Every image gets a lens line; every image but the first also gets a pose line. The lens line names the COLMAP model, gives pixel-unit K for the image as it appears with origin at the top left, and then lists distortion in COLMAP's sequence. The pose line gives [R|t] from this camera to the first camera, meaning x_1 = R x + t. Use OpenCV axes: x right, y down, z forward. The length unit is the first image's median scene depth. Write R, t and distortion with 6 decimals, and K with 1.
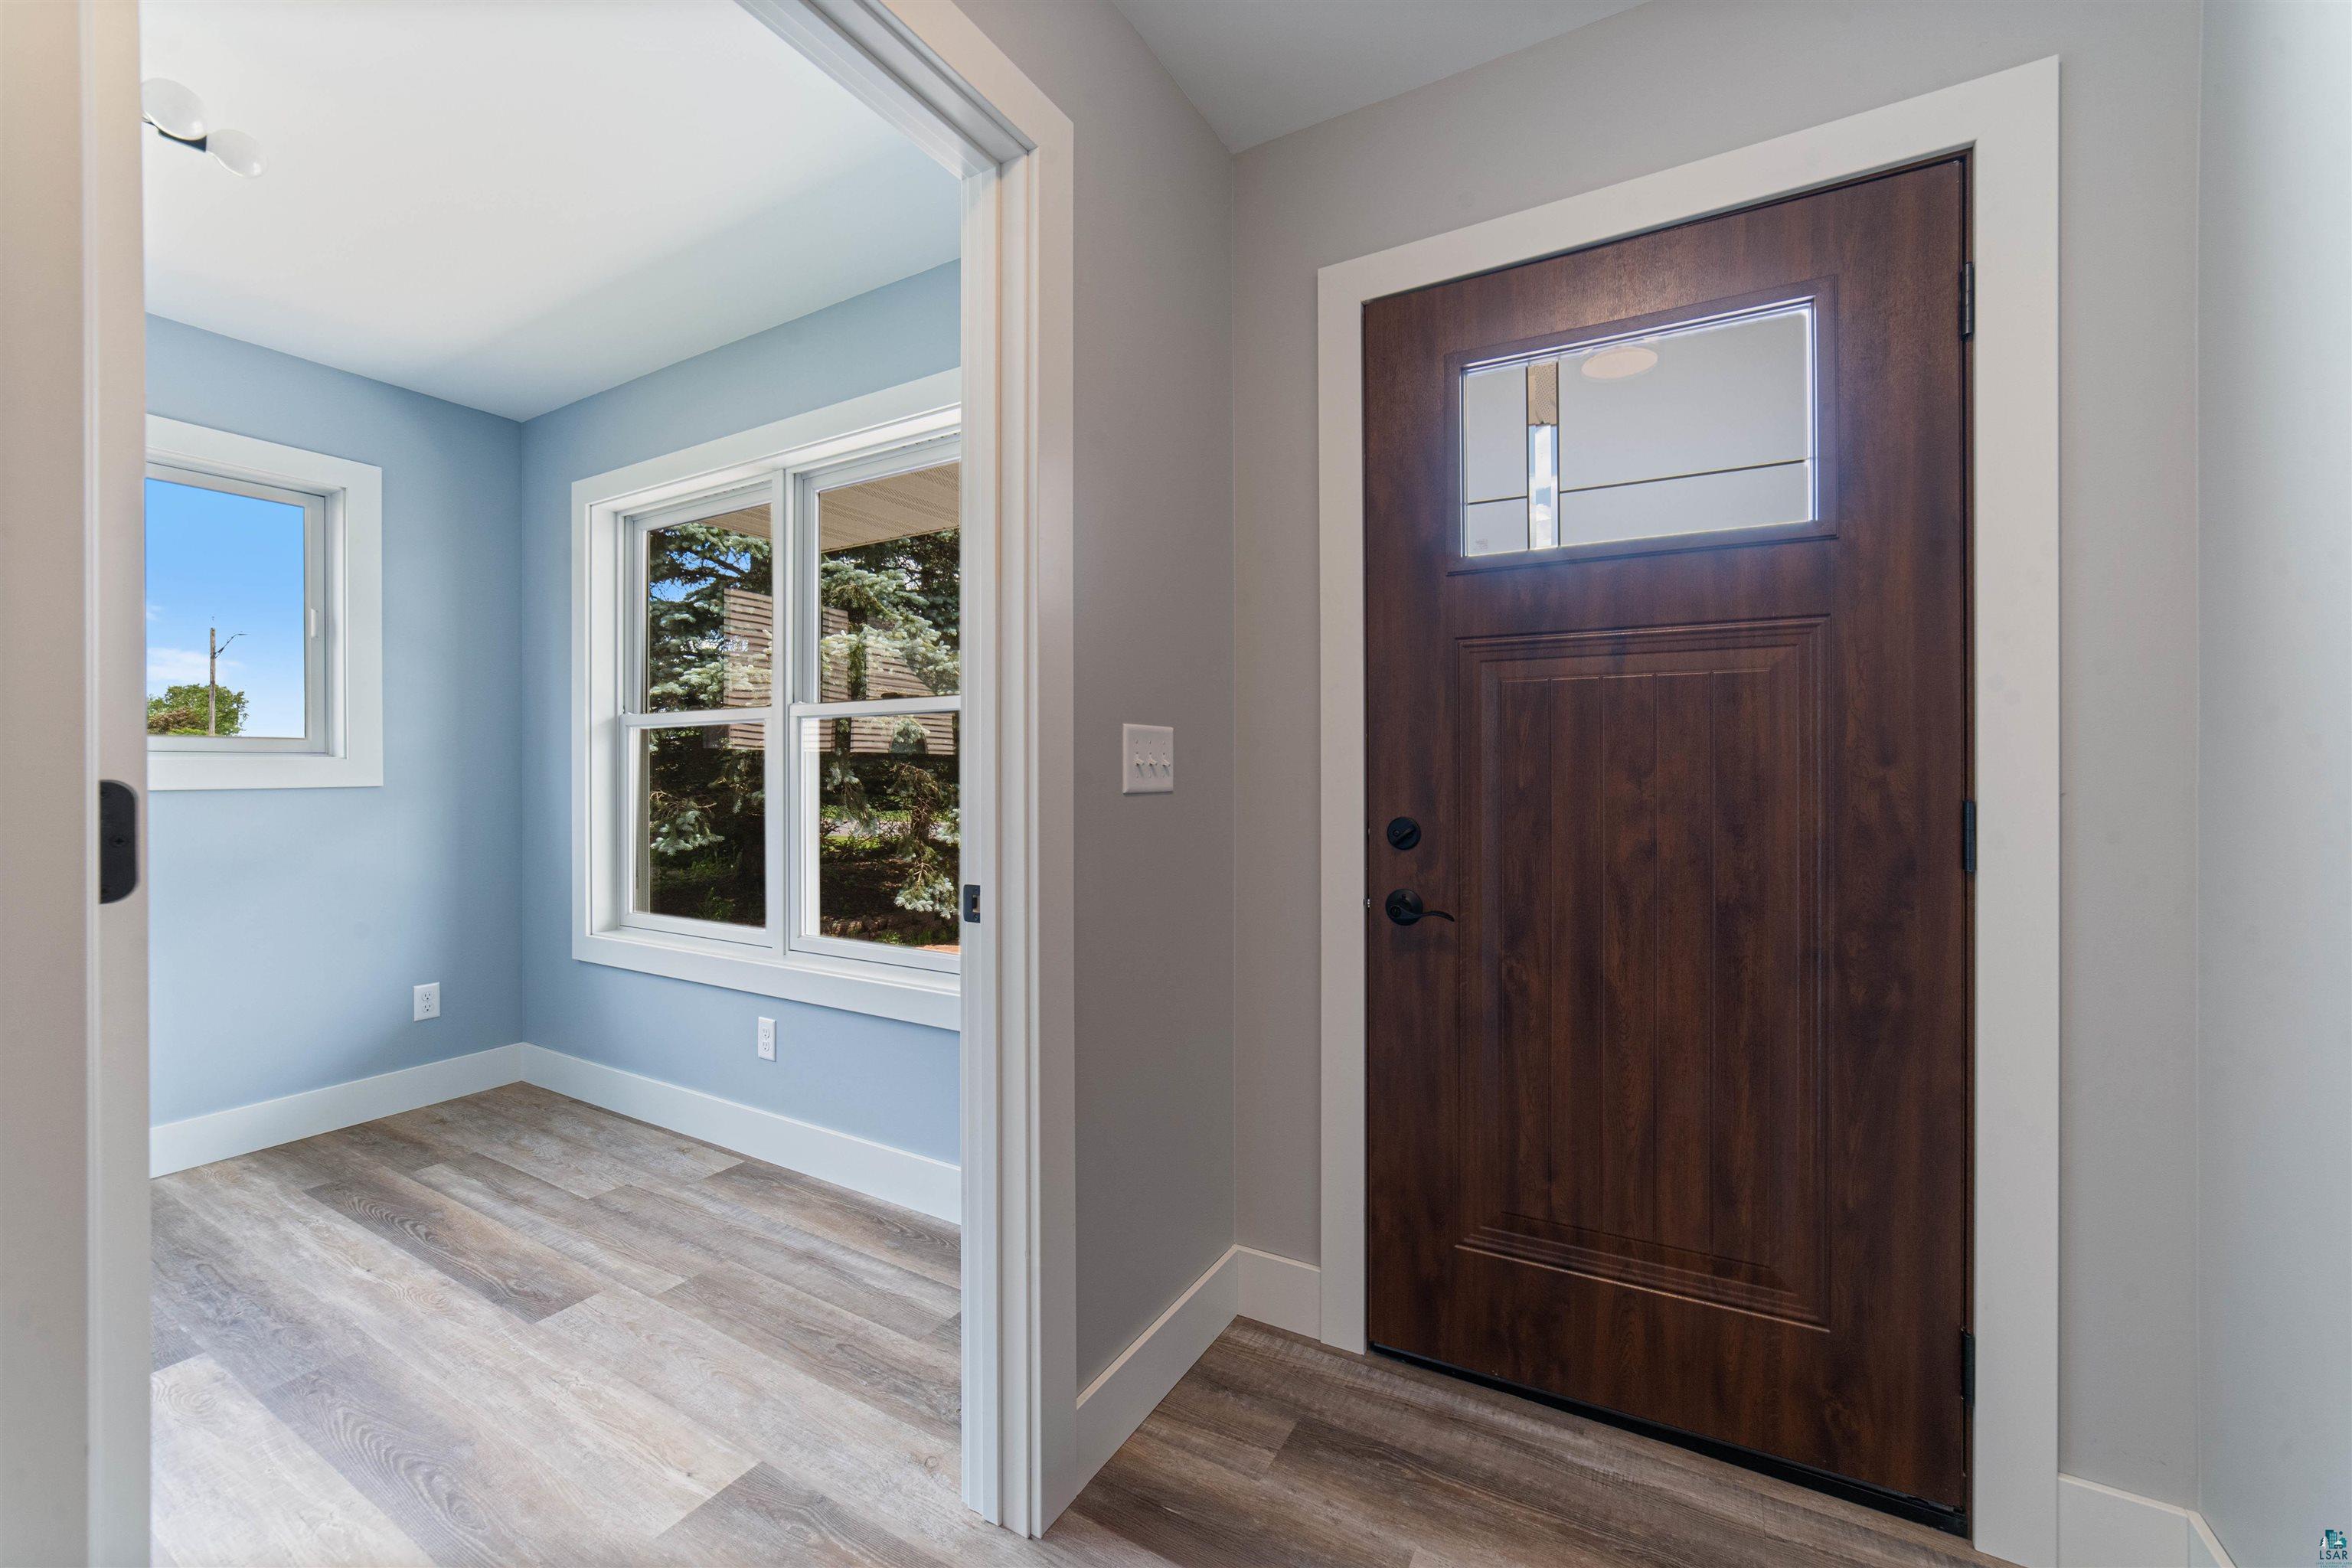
lens RADIAL K [[928.8, 0, 1177.1], [0, 928.8, 769.6], [0, 0, 1]] dist [-0.020427, 0.007857]
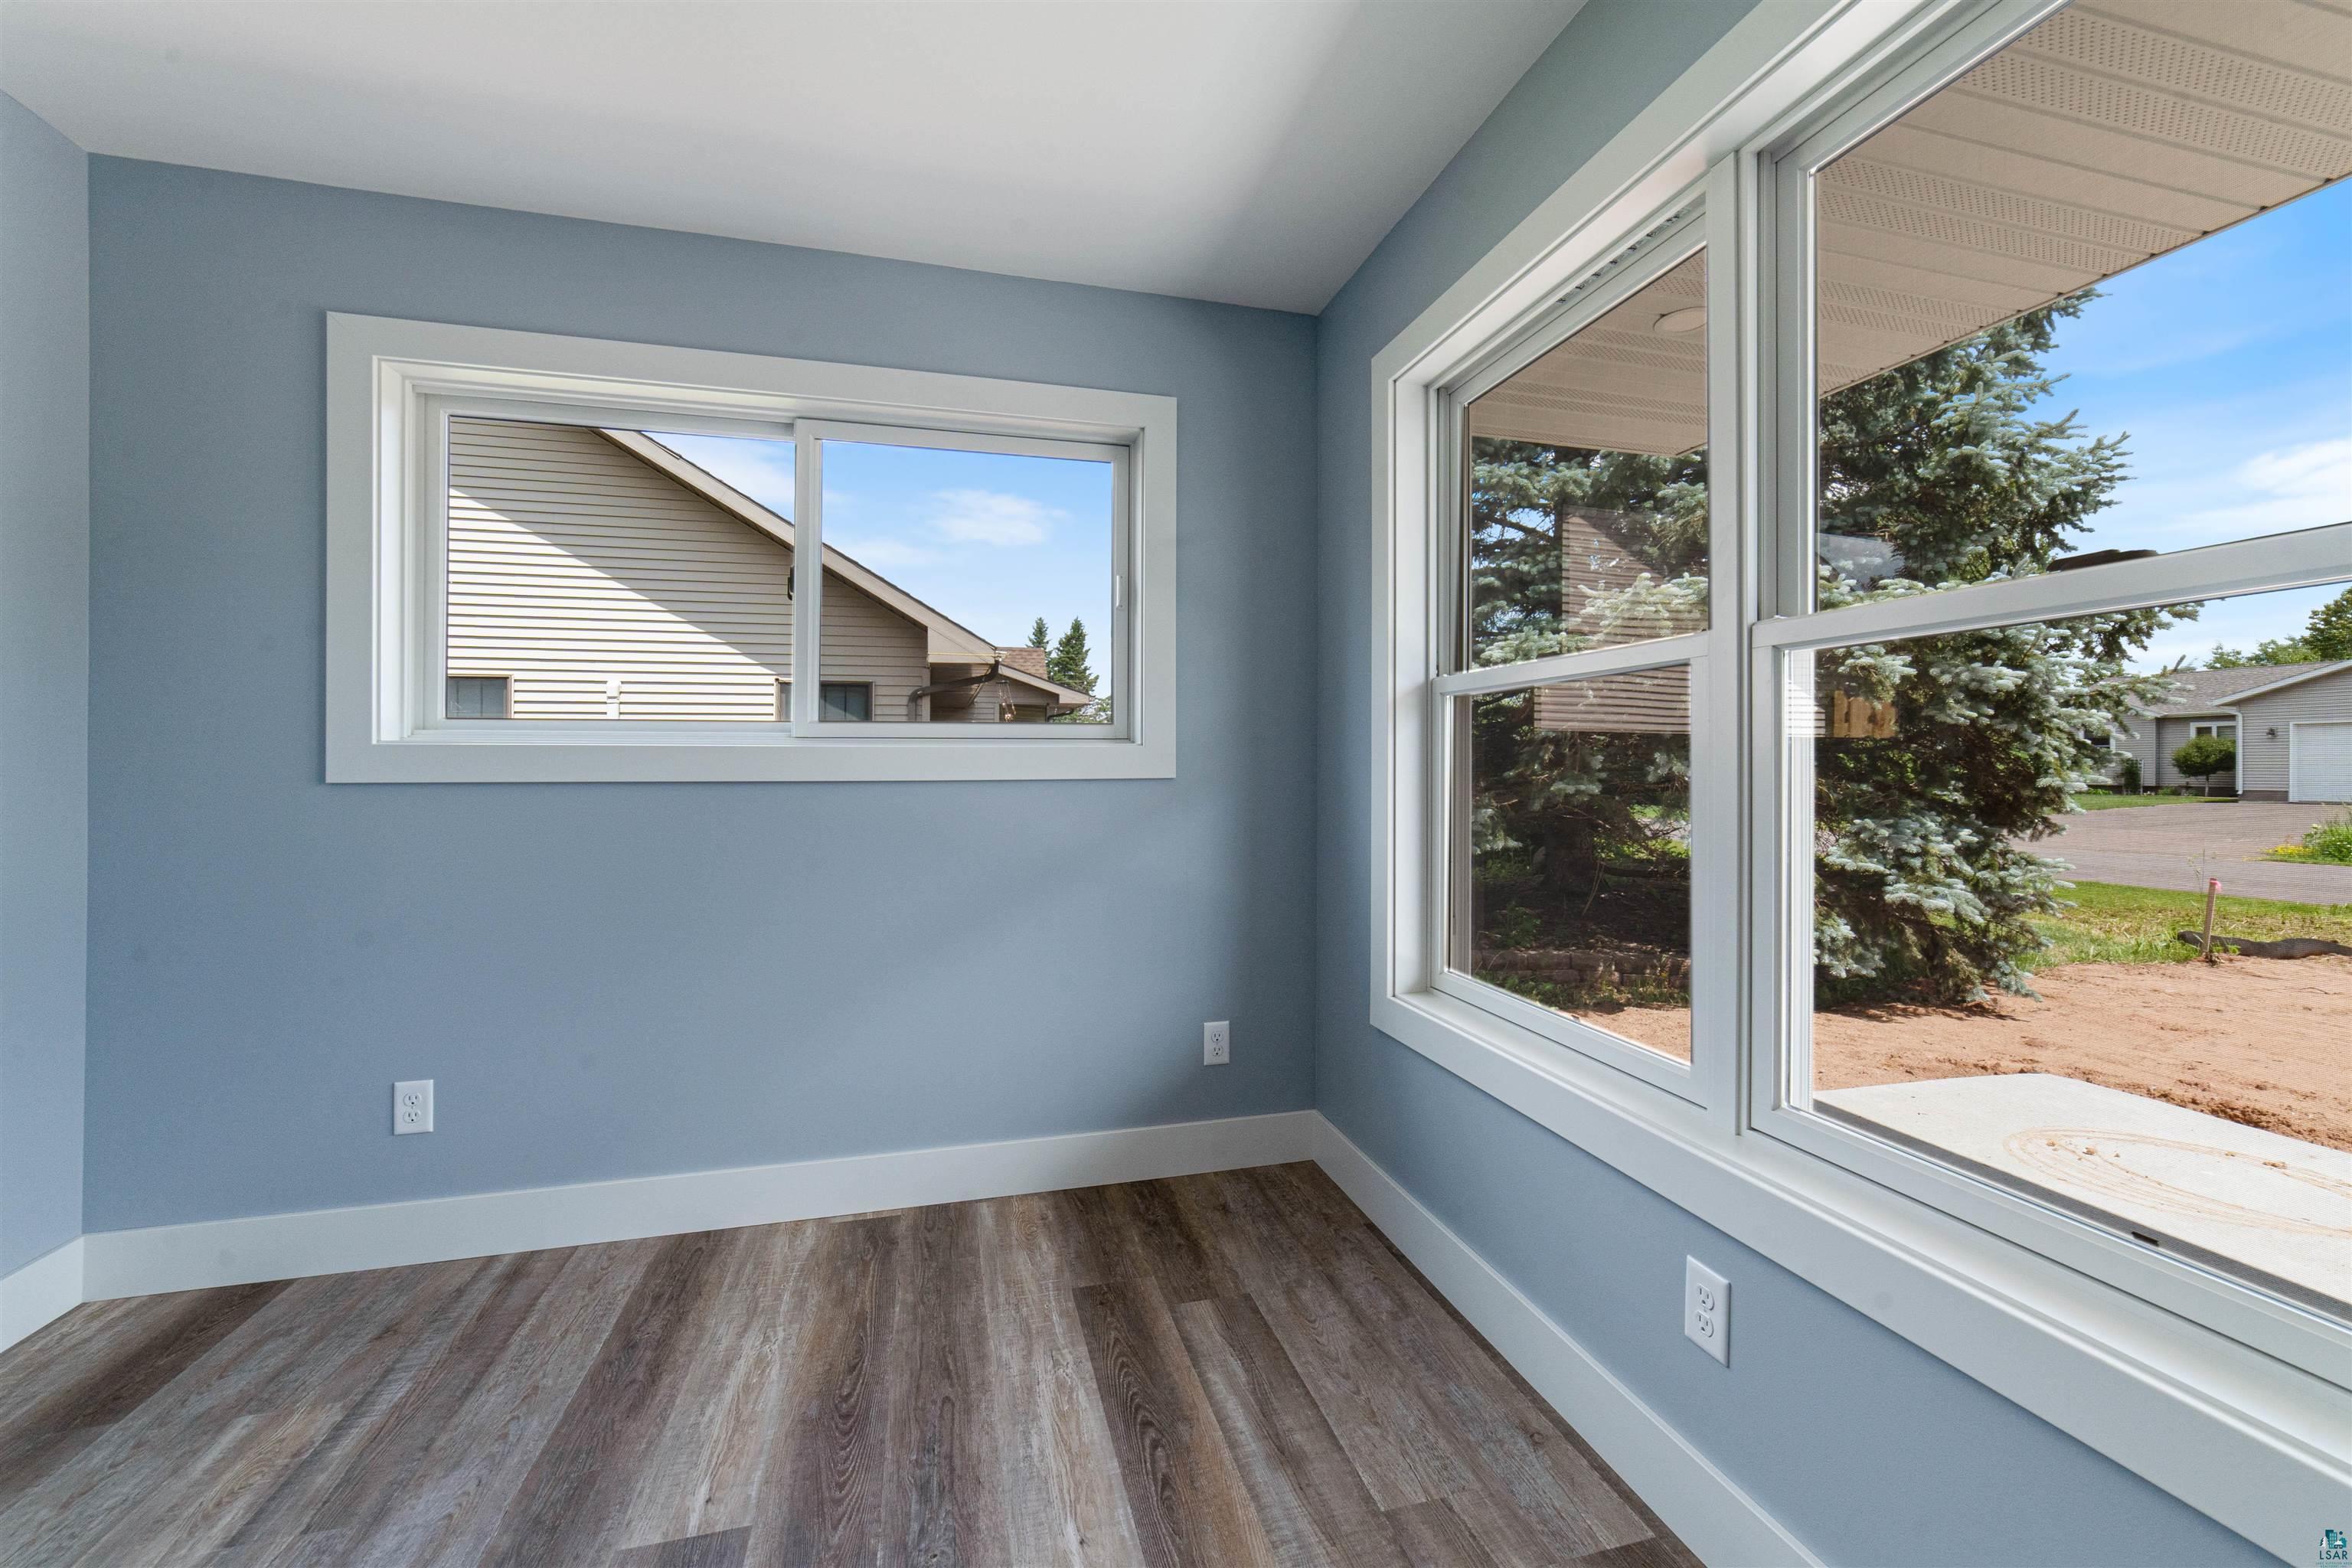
lens RADIAL K [[928.8, 0, 1177.1], [0, 928.8, 769.6], [0, 0, 1]] dist [-0.020427, 0.007857]
pose [[0.700106, 0.007997, -0.713994, -0.283925], [-0.002768, 0.999960, 0.008485, 0.003481], [0.714033, -0.003964, 0.700100, 0.444290]]
